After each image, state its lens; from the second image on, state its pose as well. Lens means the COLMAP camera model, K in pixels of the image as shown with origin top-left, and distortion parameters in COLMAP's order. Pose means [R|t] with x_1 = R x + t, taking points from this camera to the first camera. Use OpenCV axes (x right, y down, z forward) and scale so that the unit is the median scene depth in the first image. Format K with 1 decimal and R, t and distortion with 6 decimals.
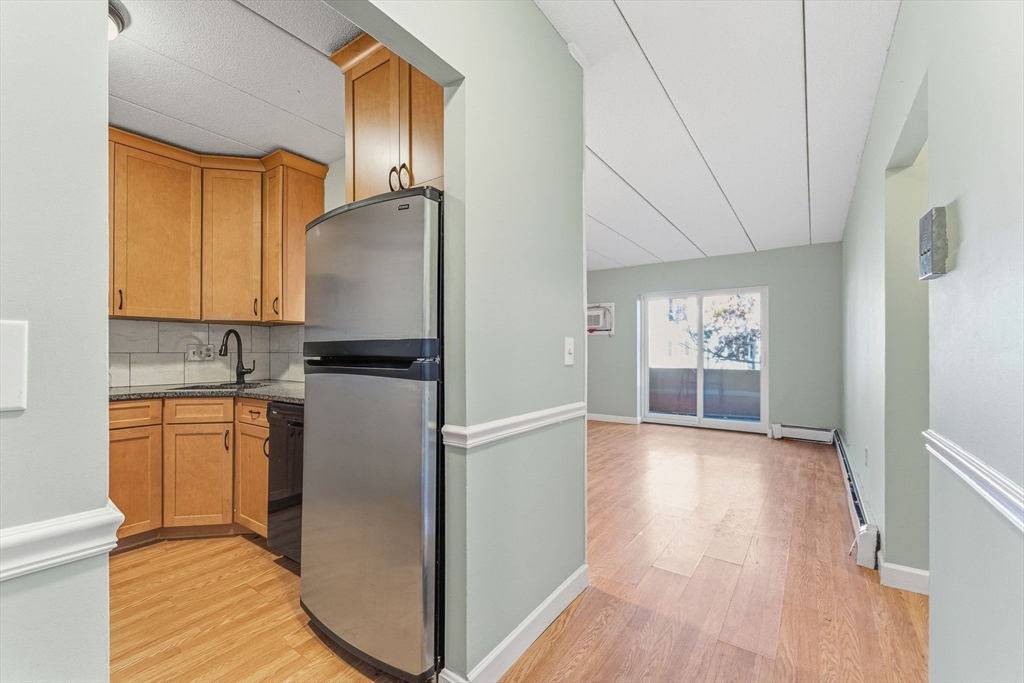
lens RADIAL K [[425.9, 0, 509.7], [0, 425.9, 349.0], [0, 0, 1]] dist [-0.000384, -0.000006]
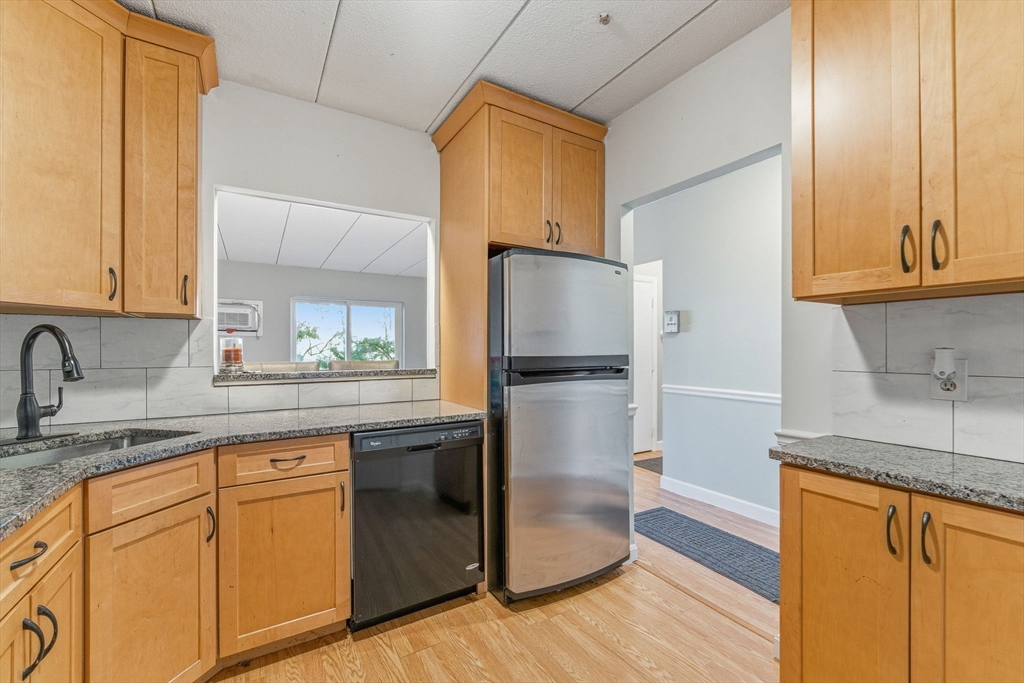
lens RADIAL K [[425.9, 0, 509.7], [0, 425.9, 349.0], [0, 0, 1]] dist [-0.000384, -0.000006]
pose [[0.402077, 0.000653, 0.915606, -0.876193], [-0.002925, 0.999996, 0.000571, -0.020777], [-0.915601, -0.002908, 0.402077, 0.340035]]
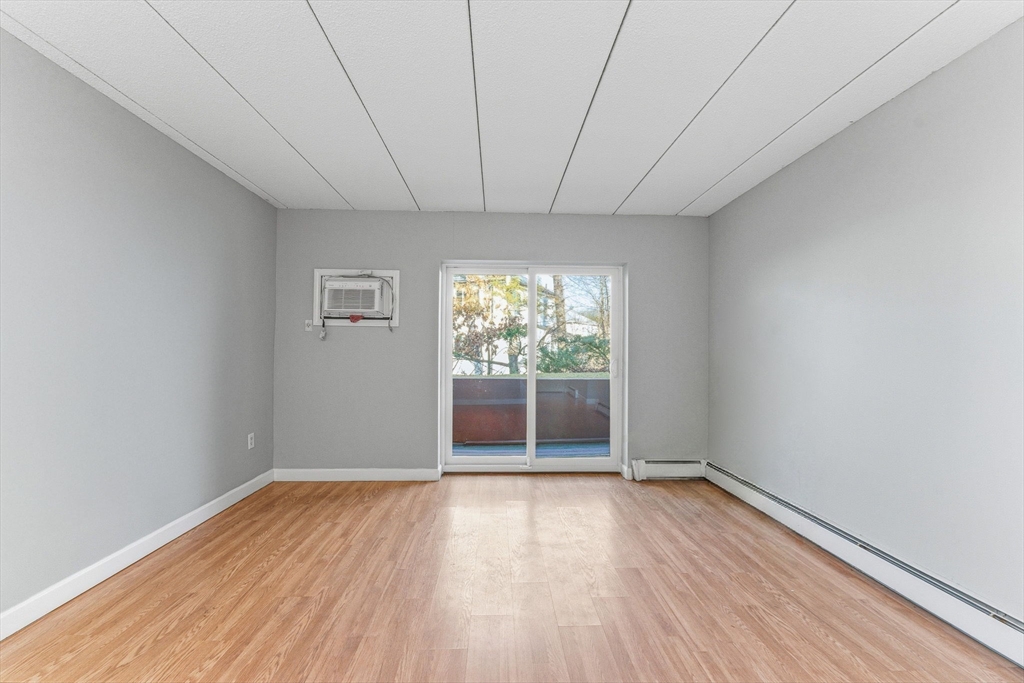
lens RADIAL K [[425.9, 0, 509.7], [0, 425.9, 349.0], [0, 0, 1]] dist [-0.000384, -0.000006]
pose [[0.795401, 0.005953, 0.606055, 0.042170], [-0.009935, 0.999945, 0.003217, -0.017554], [-0.606003, -0.008580, 0.795416, 1.054985]]
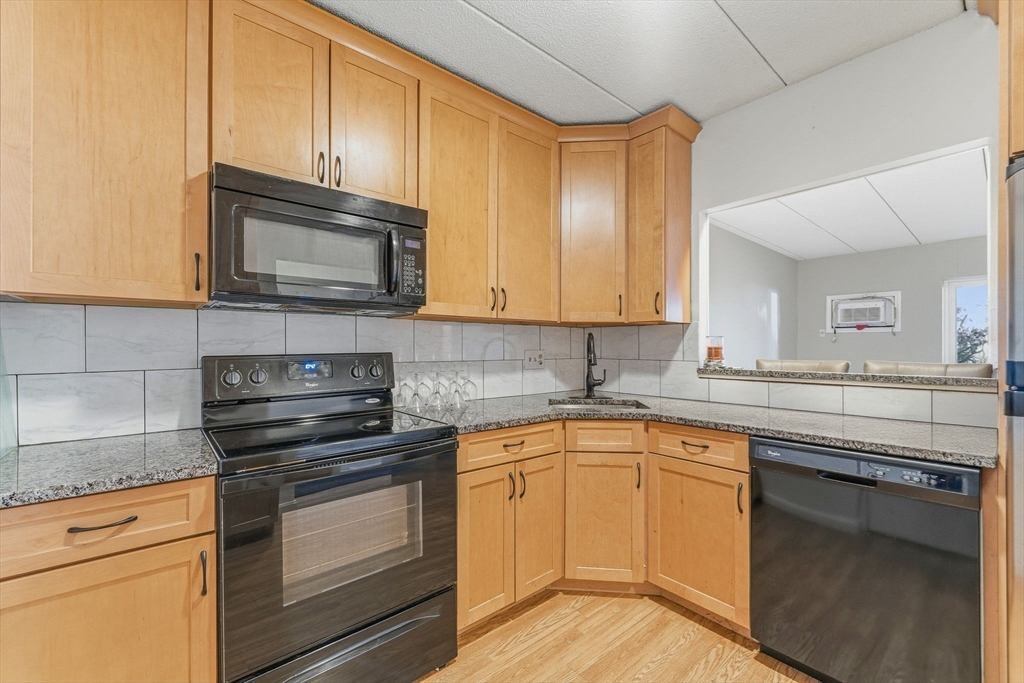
lens RADIAL K [[419.8, 0, 511.8], [0, 419.8, 344.0], [0, 0, 1]] dist [-0.000499, 0.000121]
pose [[0.968451, -0.000822, -0.249204, -0.594246], [0.000080, 0.999996, -0.002988, -0.022110], [0.249205, 0.002874, 0.968447, 0.166190]]
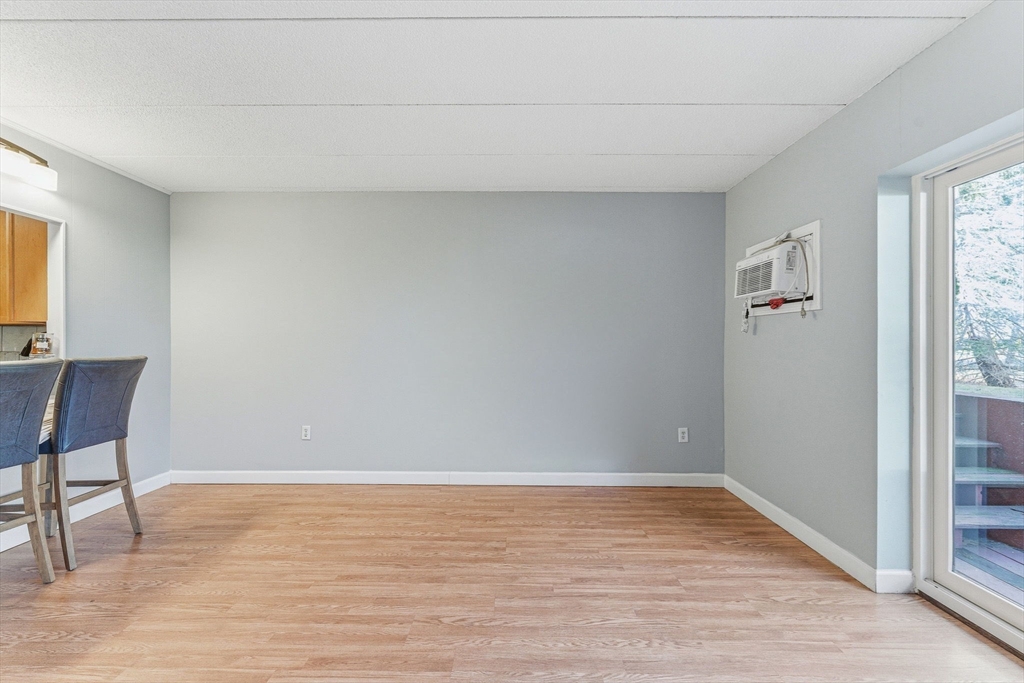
lens RADIAL K [[425.9, 0, 509.7], [0, 425.9, 349.0], [0, 0, 1]] dist [-0.000384, -0.000006]
pose [[0.564393, 0.015858, -0.825354, 0.919578], [0.001489, 0.999794, 0.020228, -0.020160], [0.825505, -0.012645, 0.564253, 1.349935]]
